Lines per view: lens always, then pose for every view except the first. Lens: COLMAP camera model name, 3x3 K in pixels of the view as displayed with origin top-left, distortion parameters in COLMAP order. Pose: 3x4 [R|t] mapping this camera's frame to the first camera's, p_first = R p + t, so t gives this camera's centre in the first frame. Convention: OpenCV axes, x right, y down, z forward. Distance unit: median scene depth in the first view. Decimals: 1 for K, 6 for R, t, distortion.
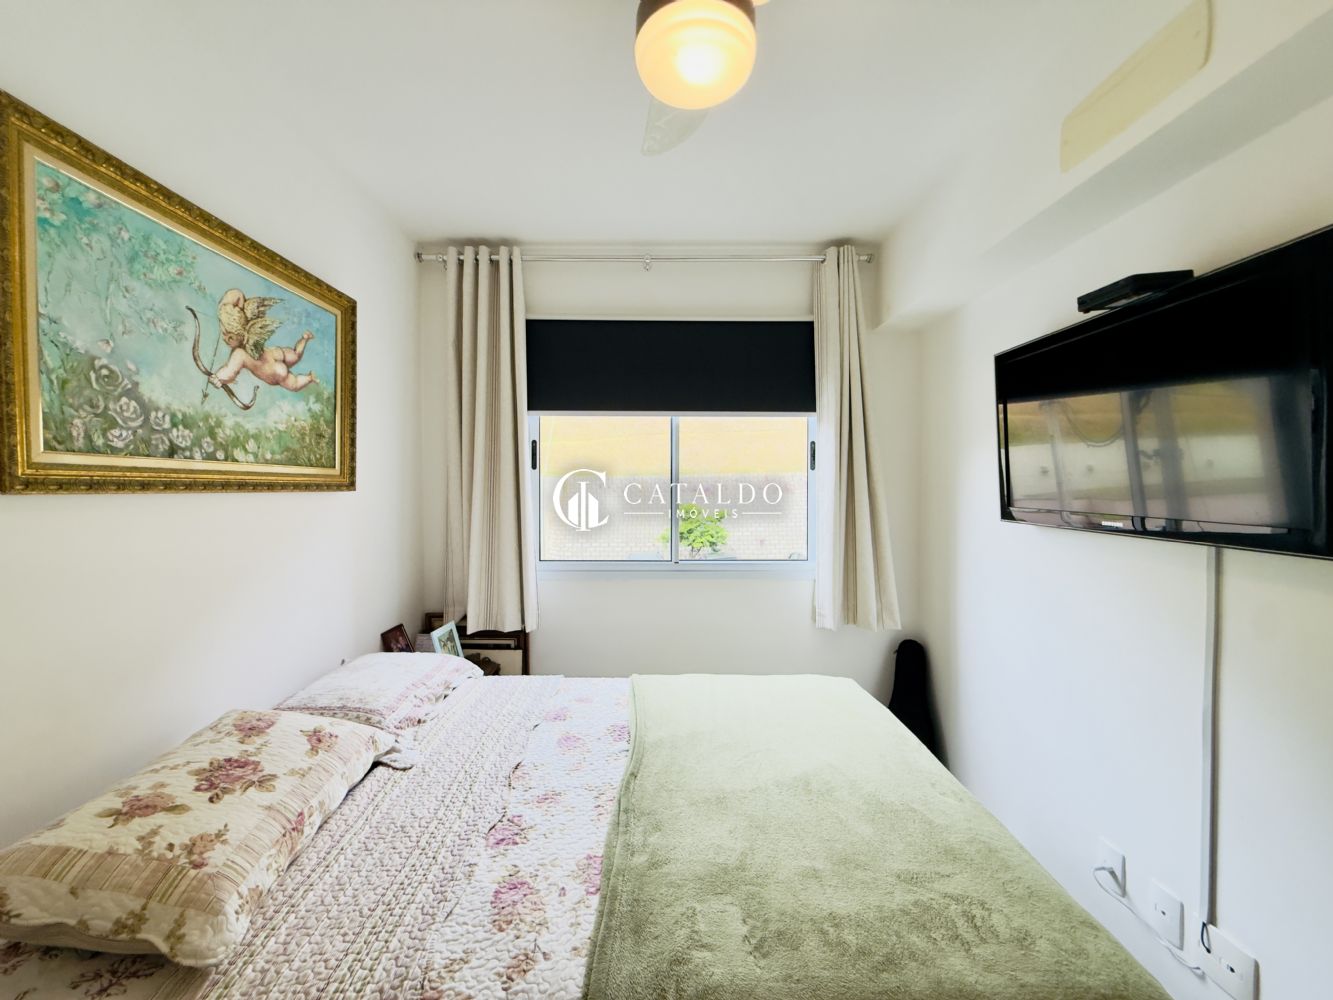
lens RADIAL K [[529.8, 0, 663.3], [0, 529.8, 500.4], [0, 0, 1]] dist [-0.000601, 0.000000]
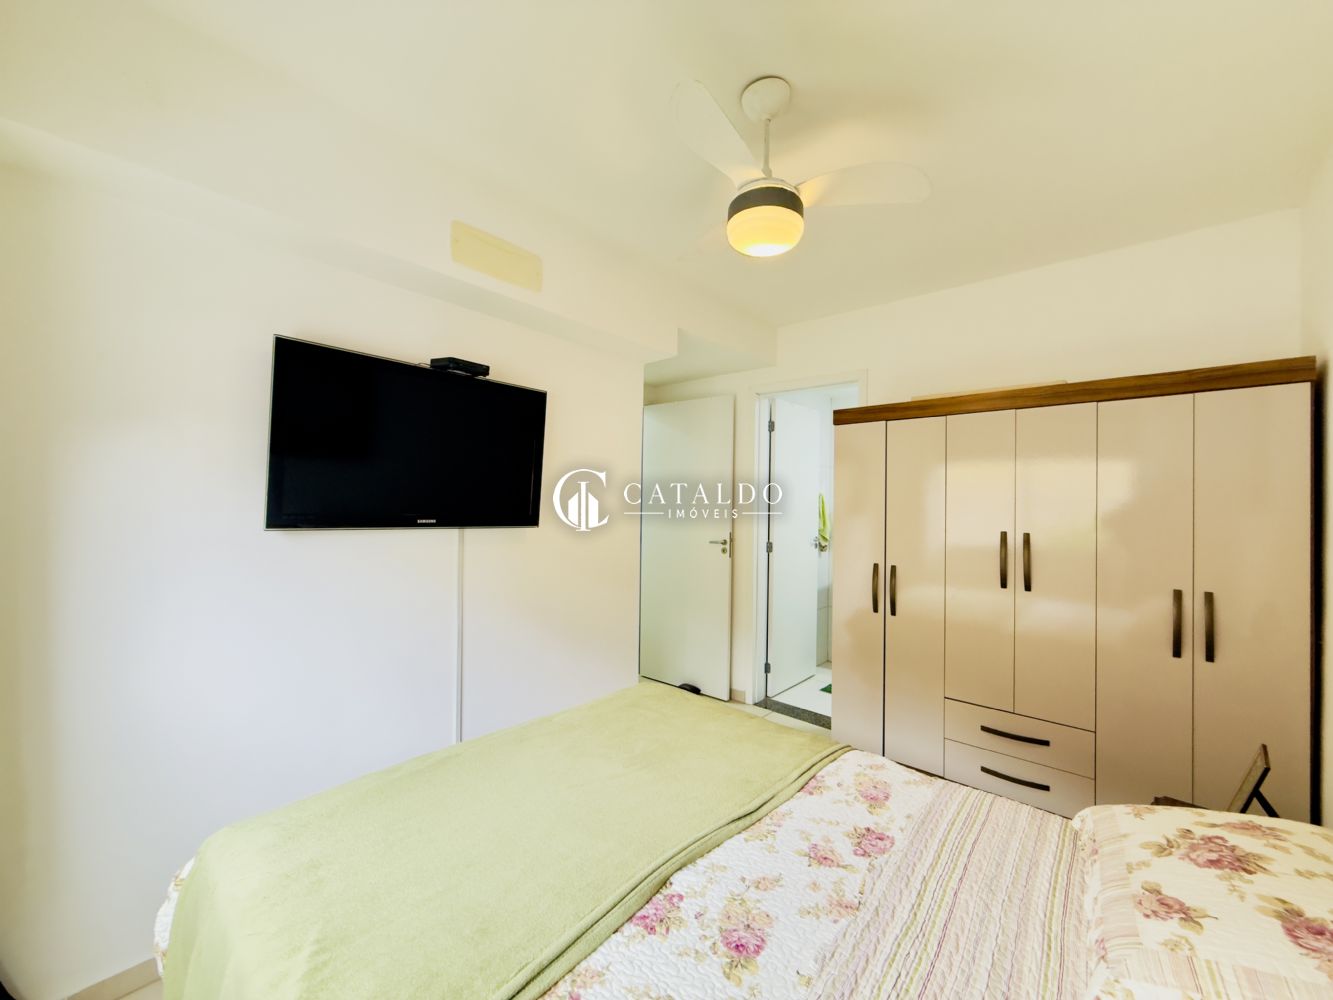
lens RADIAL K [[529.8, 0, 663.3], [0, 529.8, 500.4], [0, 0, 1]] dist [-0.000601, 0.000000]
pose [[-0.738350, -0.013122, 0.674290, -0.625607], [-0.003472, 0.999871, 0.015656, -0.041294], [-0.674409, 0.009218, -0.738301, 1.867430]]
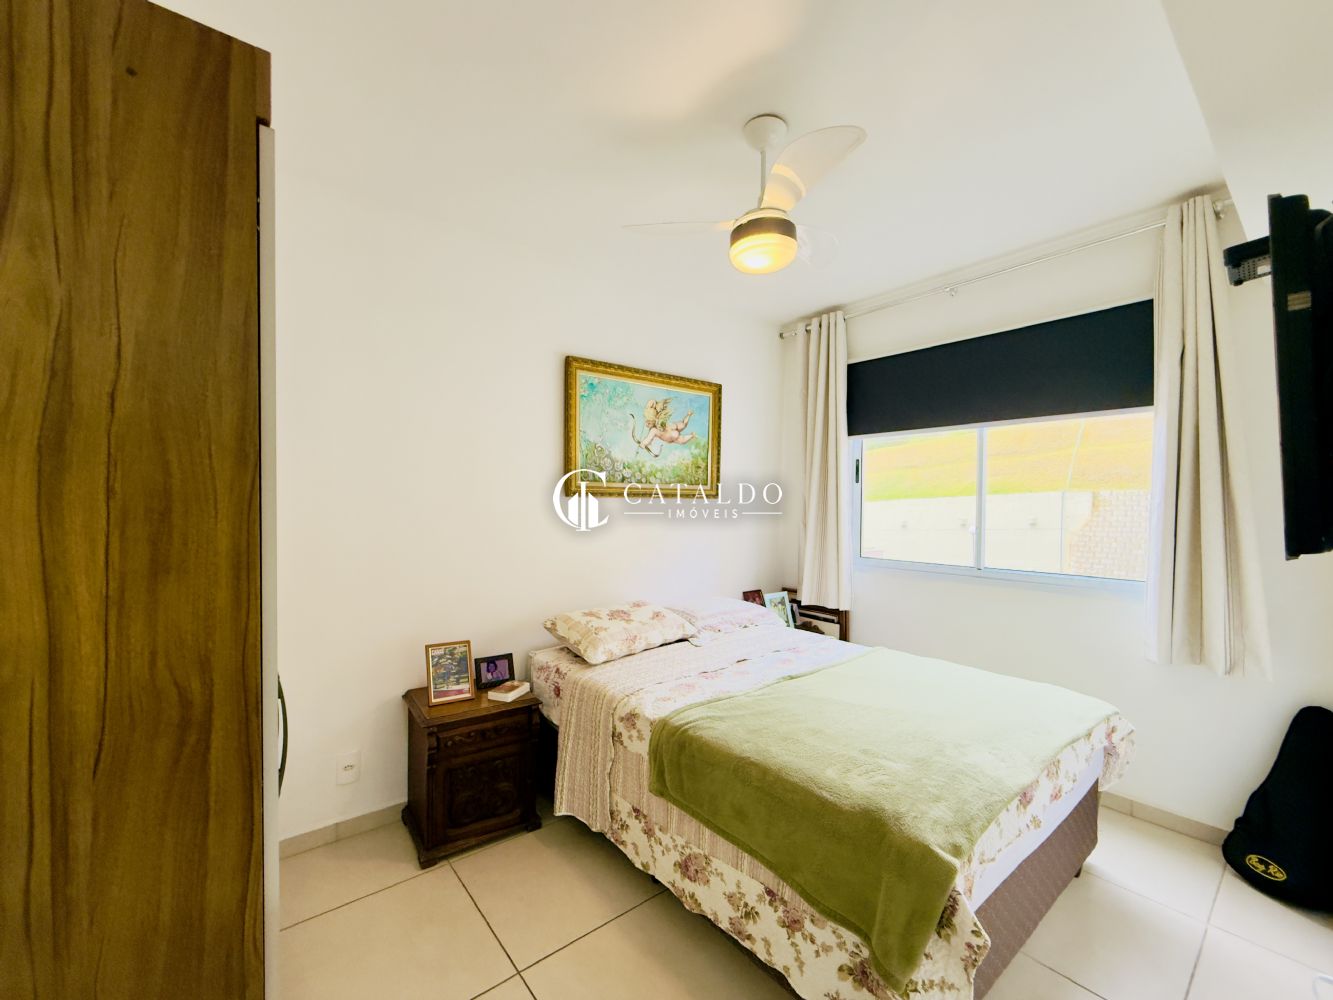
lens RADIAL K [[551.6, 0, 666.2], [0, 551.6, 517.8], [0, 0, 1]] dist [-0.000937, -0.000139]
pose [[0.626212, 0.022386, -0.779331, 1.055539], [-0.022511, 0.999690, 0.010628, 0.042648], [0.779328, 0.010888, 0.626522, -0.339209]]
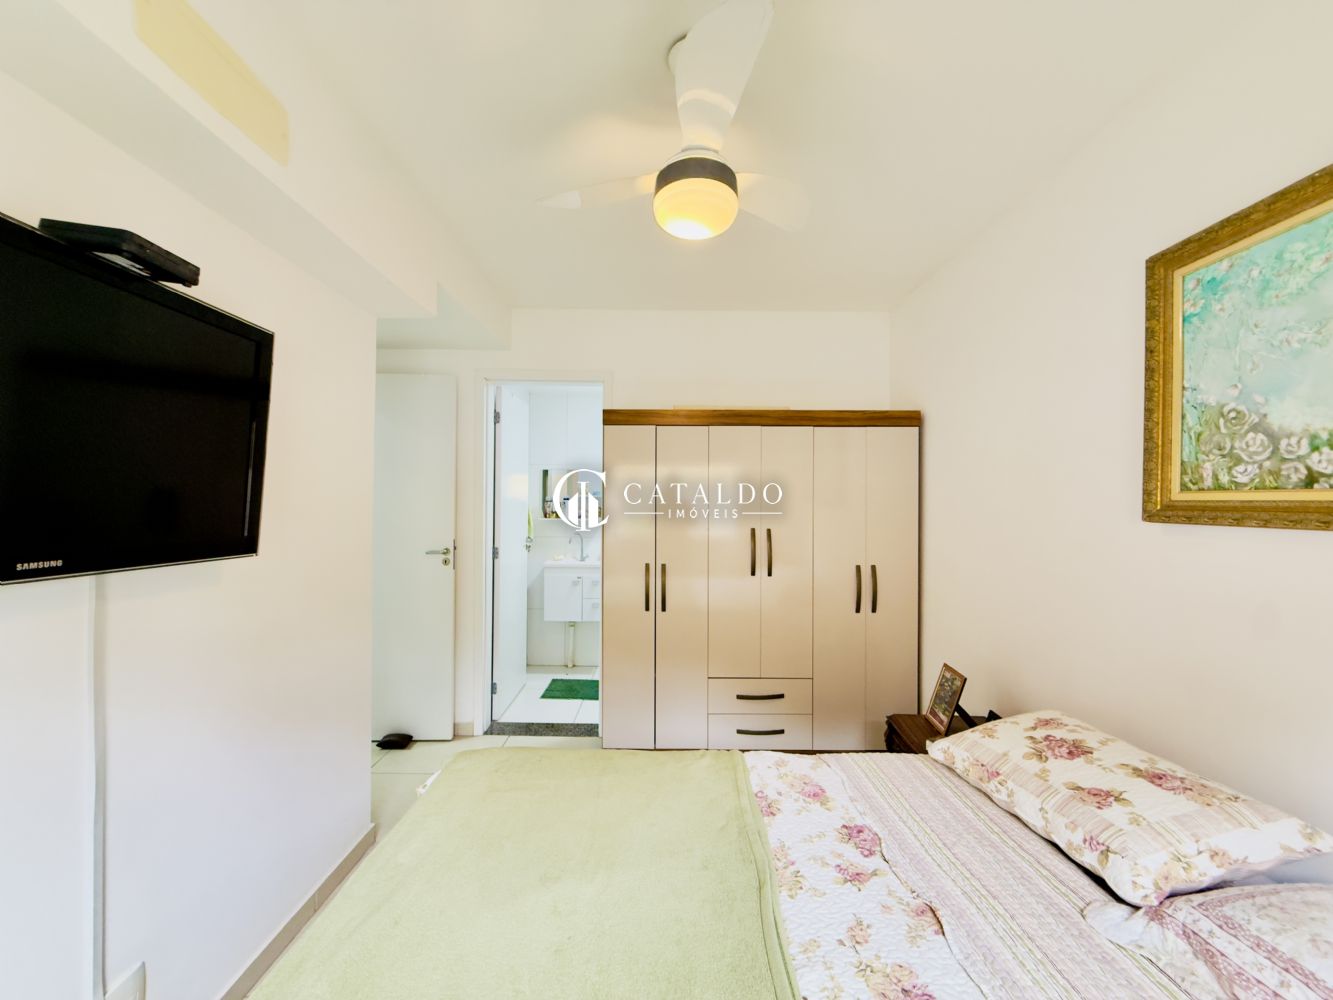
lens RADIAL K [[529.8, 0, 663.3], [0, 529.8, 500.4], [0, 0, 1]] dist [-0.000601, 0.000000]
pose [[-0.999885, -0.012308, 0.008812, 0.097458], [-0.012103, 0.999663, 0.022981, -0.069660], [-0.009092, 0.022872, -0.999697, 1.907391]]
